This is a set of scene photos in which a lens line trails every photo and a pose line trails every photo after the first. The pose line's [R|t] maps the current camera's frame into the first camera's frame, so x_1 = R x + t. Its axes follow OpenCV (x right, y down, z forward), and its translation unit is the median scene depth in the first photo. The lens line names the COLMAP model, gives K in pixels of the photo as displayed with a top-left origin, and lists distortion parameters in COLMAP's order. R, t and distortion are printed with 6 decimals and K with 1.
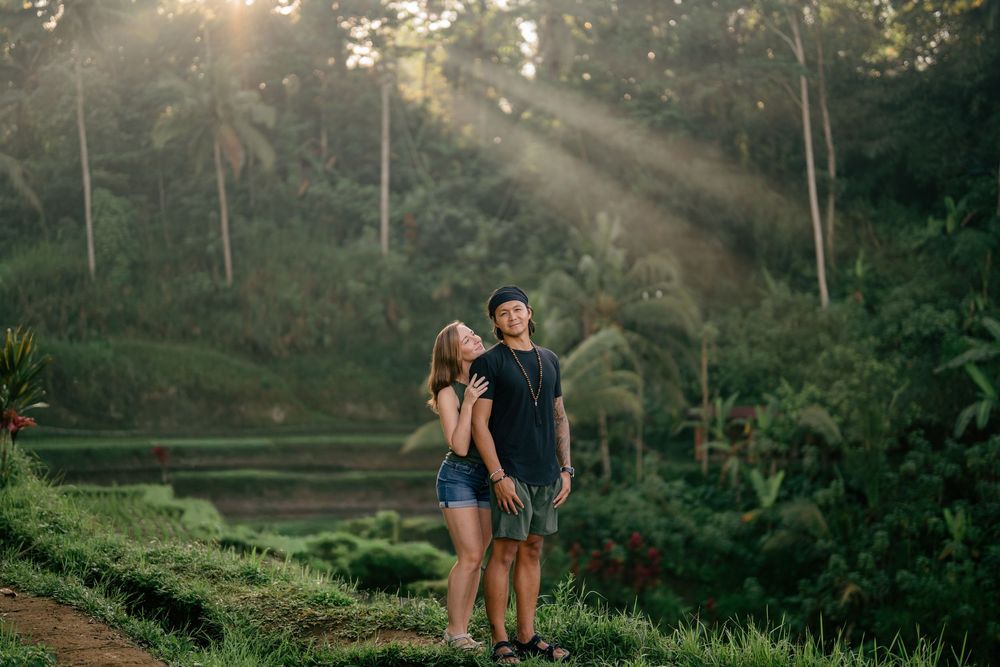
lens RADIAL K [[1379.1, 0, 500.0], [0, 1379.1, 333.5], [0, 0, 1]] dist [-0.161552, 1.005519]
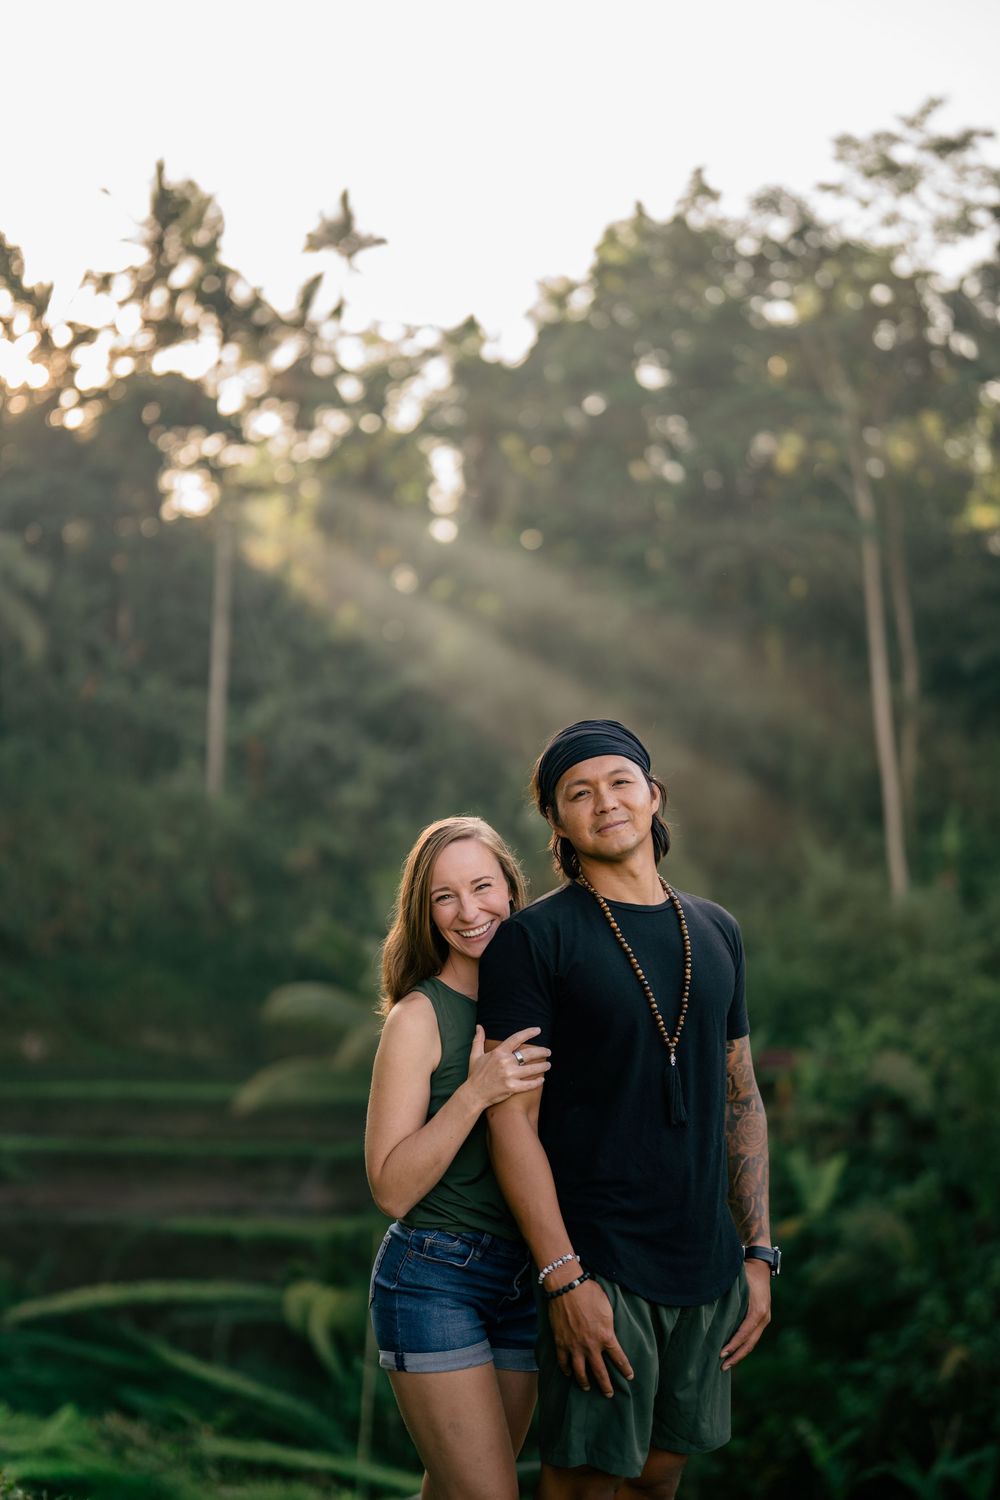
lens RADIAL K [[2079.0, 0, 503.2], [0, 2079.0, 780.8], [0, 0, 1]] dist [-0.177691, 1.013488]
pose [[0.998057, 0.028268, 0.055534, -0.003810], [-0.024163, 0.997021, -0.073242, 0.001727], [-0.057439, 0.071758, 0.995767, 0.041154]]
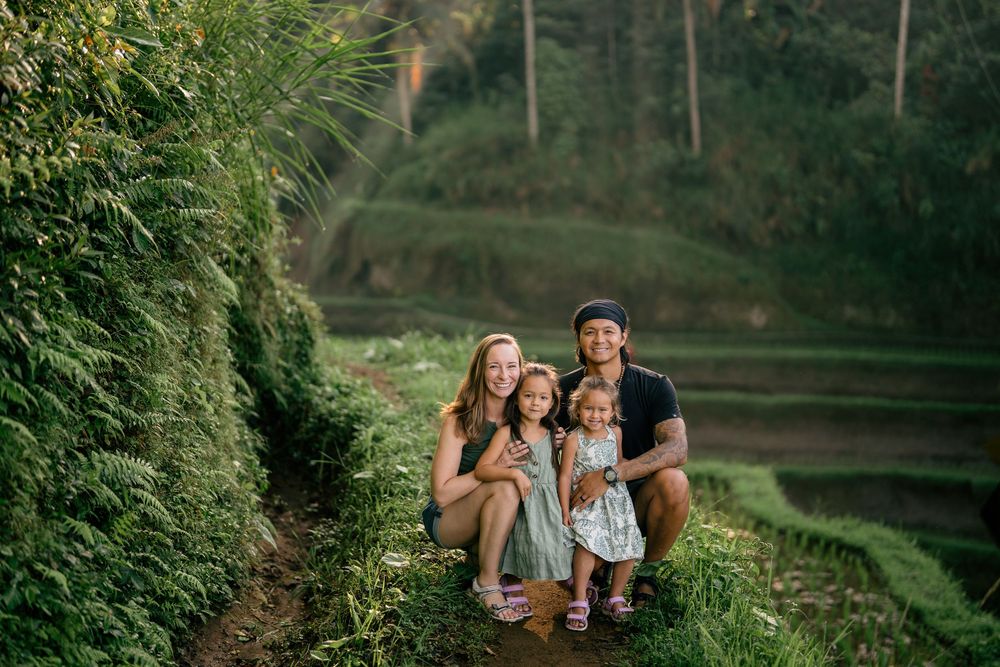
lens RADIAL K [[1379.1, 0, 500.0], [0, 1379.1, 333.5], [0, 0, 1]] dist [-0.161552, 1.005519]
pose [[0.960414, 0.036118, -0.276226, -0.084171], [-0.013935, 0.996547, 0.081855, 0.004778], [0.278229, -0.074765, 0.957601, 0.188888]]
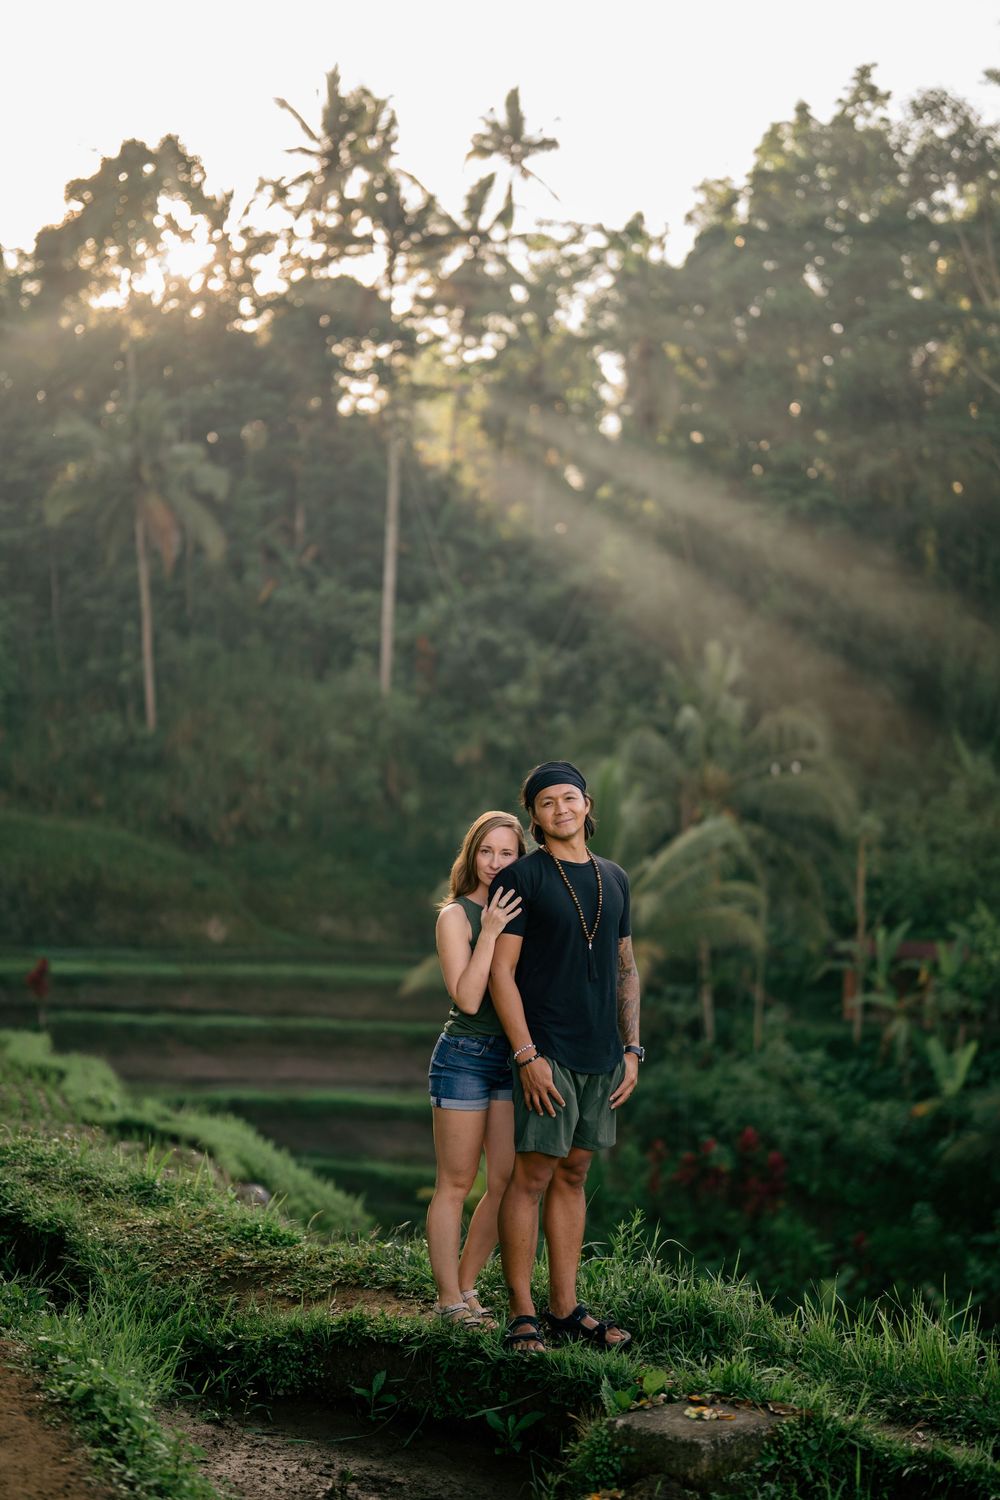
lens RADIAL K [[2068.7, 0, 520.3], [0, 2068.7, 772.9], [0, 0, 1]] dist [-0.161552, 1.005519]
pose [[0.999328, 0.031983, -0.017889, 0.000711], [-0.032359, 0.999252, -0.021161, -0.000656], [0.017199, 0.021725, 0.999616, 0.003393]]
